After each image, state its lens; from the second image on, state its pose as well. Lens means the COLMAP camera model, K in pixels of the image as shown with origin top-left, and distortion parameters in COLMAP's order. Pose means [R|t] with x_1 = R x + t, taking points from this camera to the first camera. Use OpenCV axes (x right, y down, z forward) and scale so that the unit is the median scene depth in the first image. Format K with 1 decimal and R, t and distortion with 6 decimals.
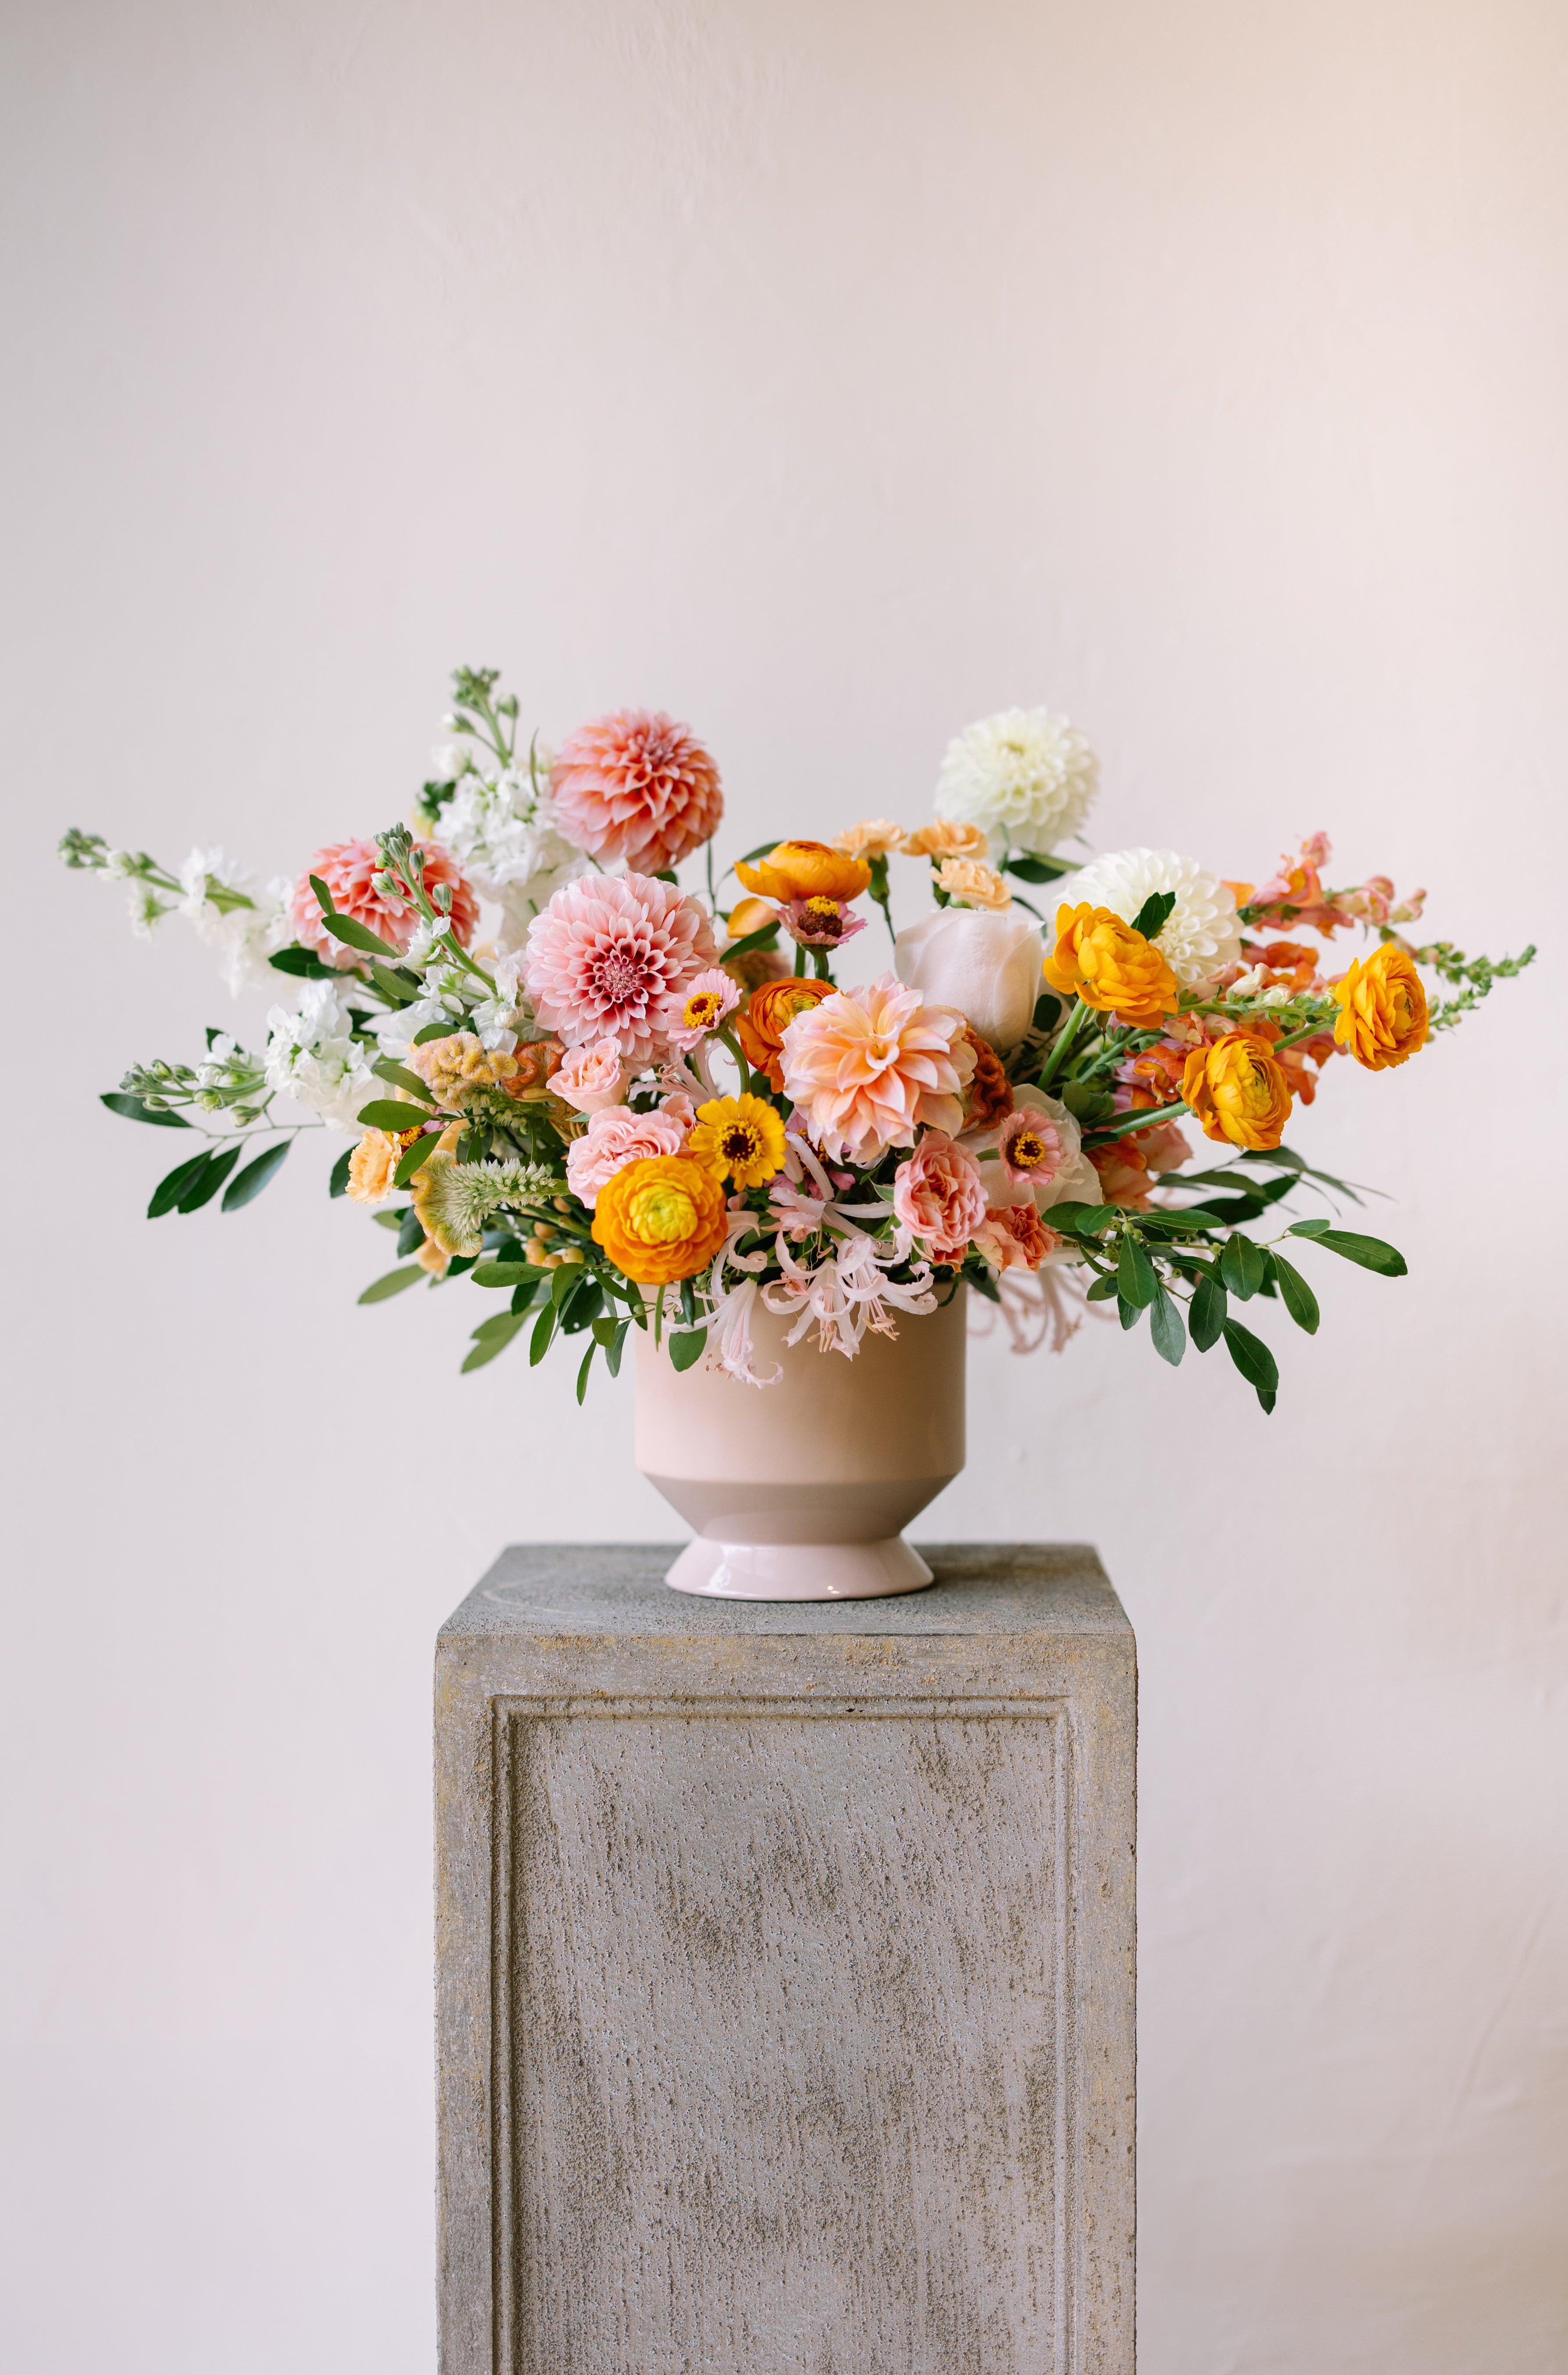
lens RADIAL K [[3669.8, 0, 788.7], [0, 3669.8, 1259.8], [0, 0, 1]] dist [-0.030538, -0.062719]
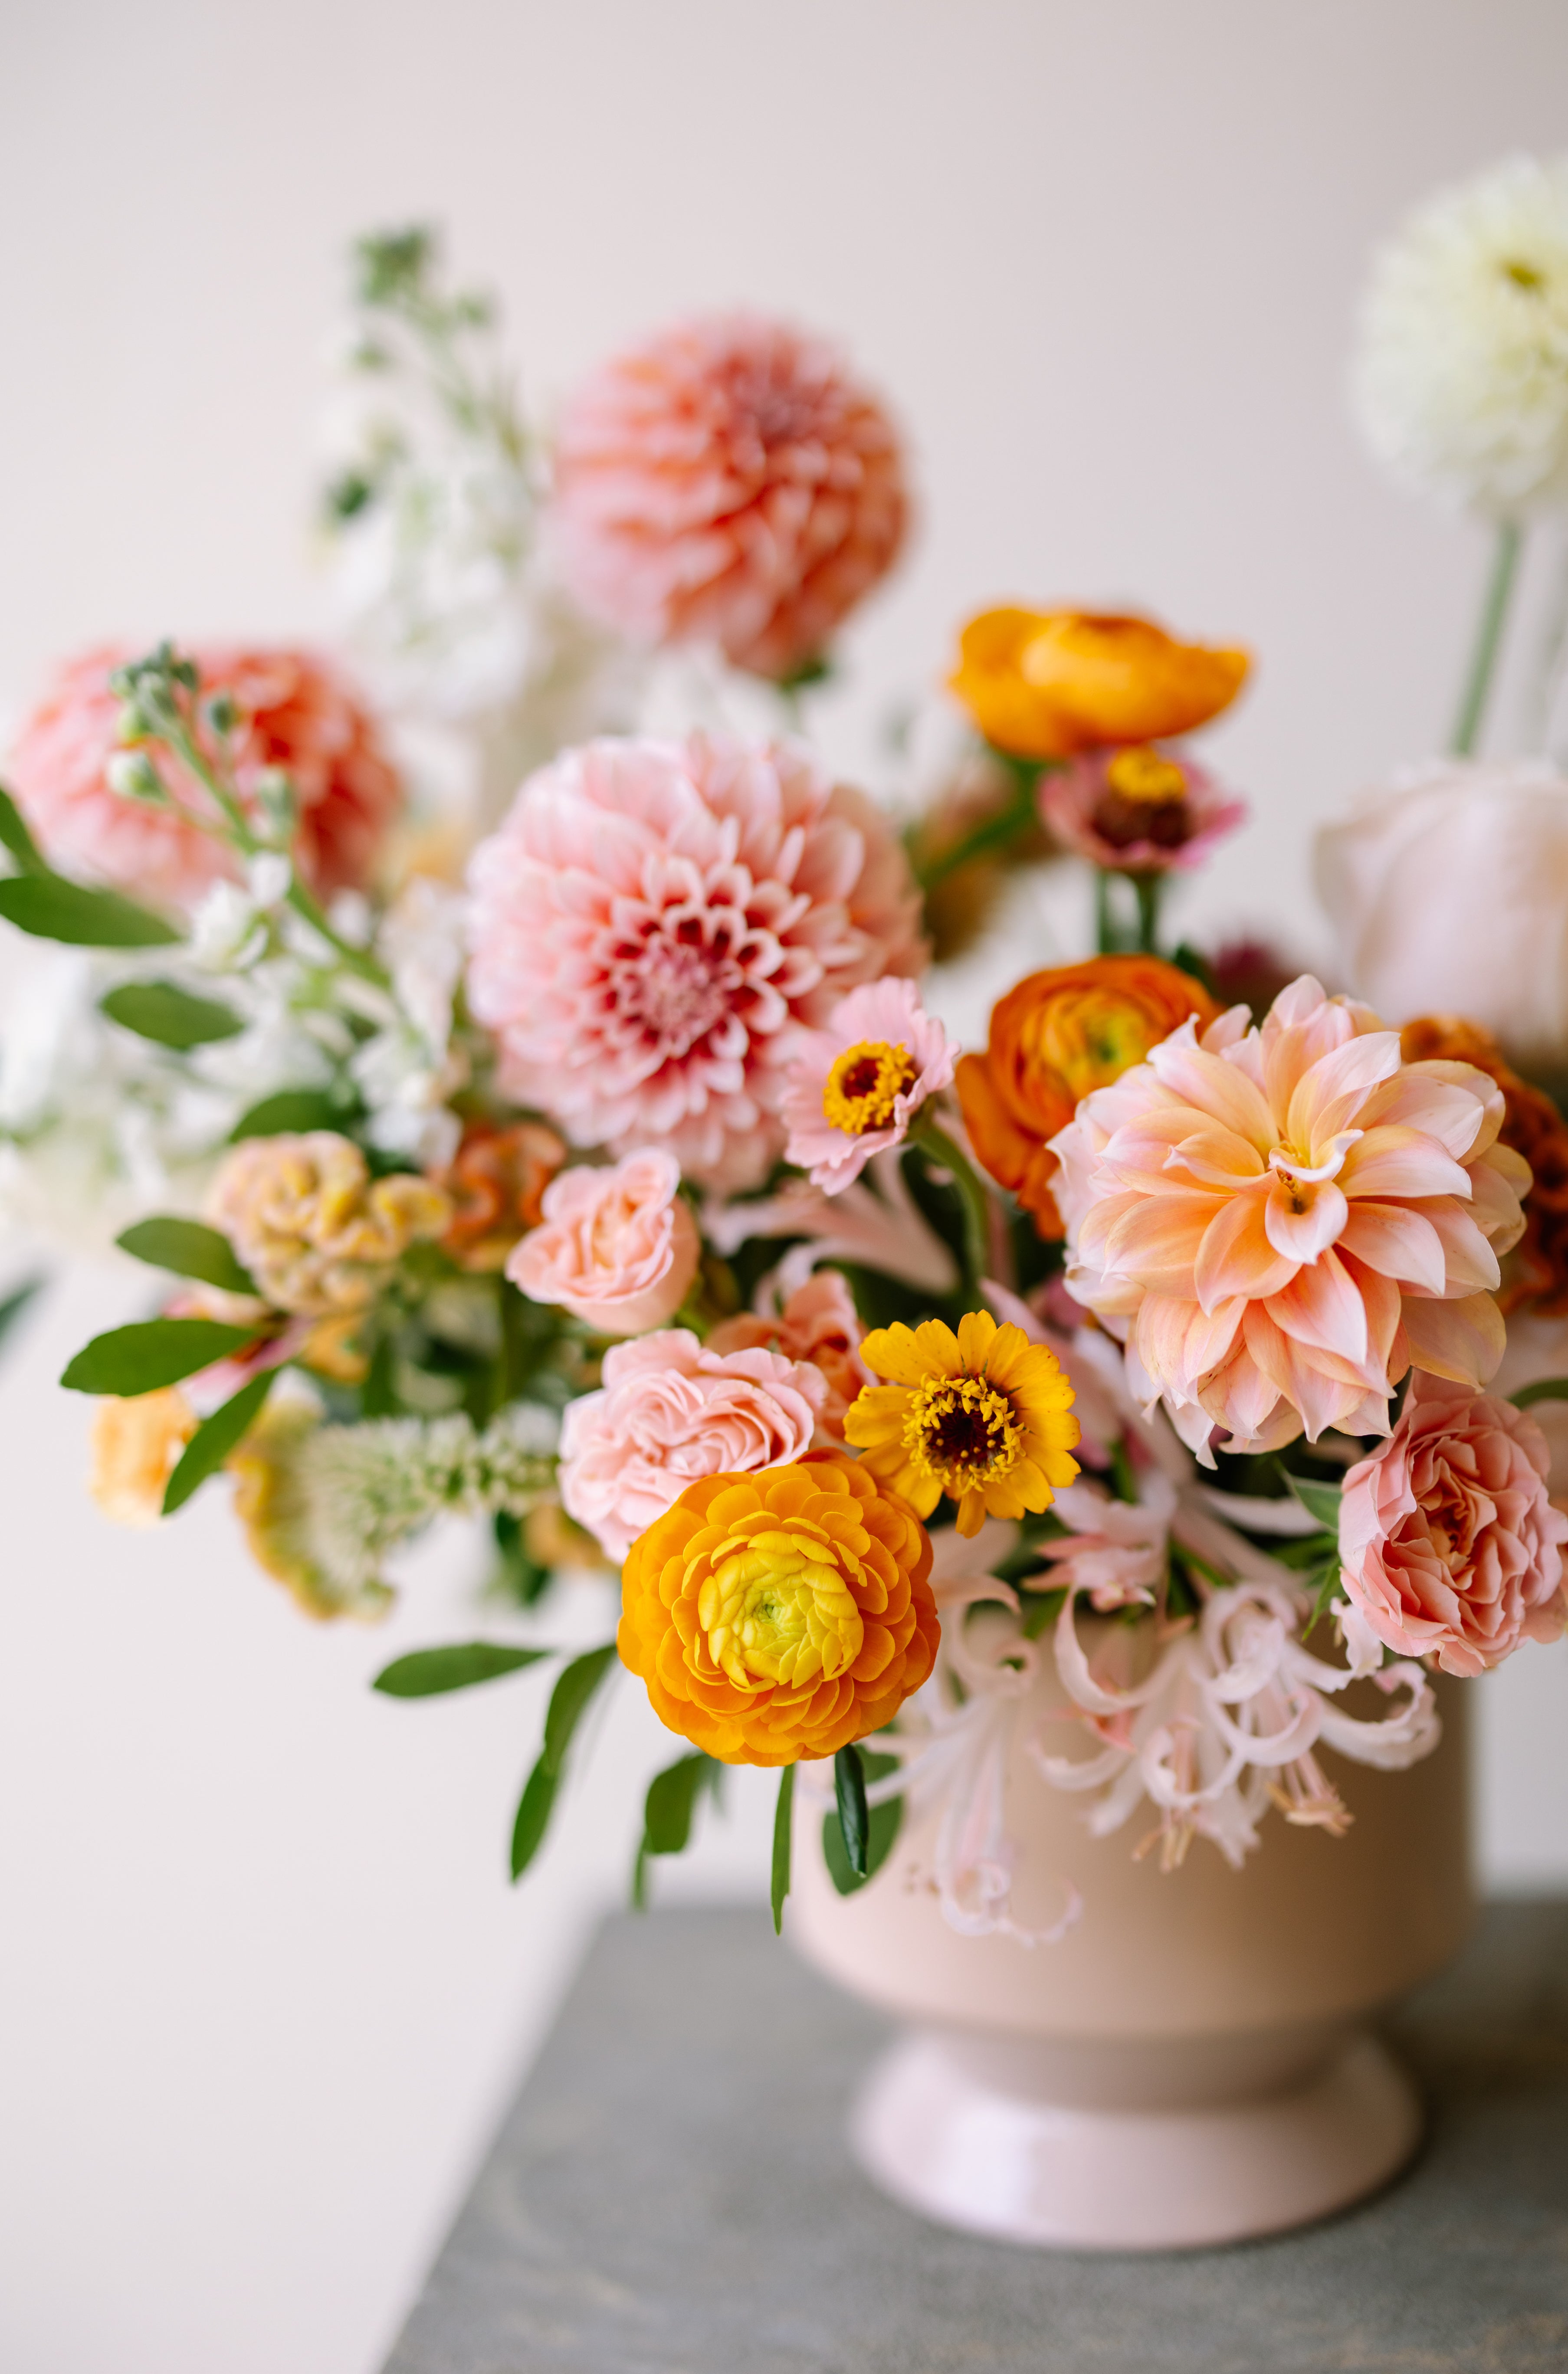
lens RADIAL K [[3668.6, 0, 788.7], [0, 3668.6, 1259.3], [0, 0, 1]] dist [-0.030538, -0.062719]
pose [[0.995590, -0.019650, -0.091726, 0.005342], [0.033605, 0.987628, 0.153171, -0.113953], [0.087581, -0.155578, 0.983933, 0.591041]]
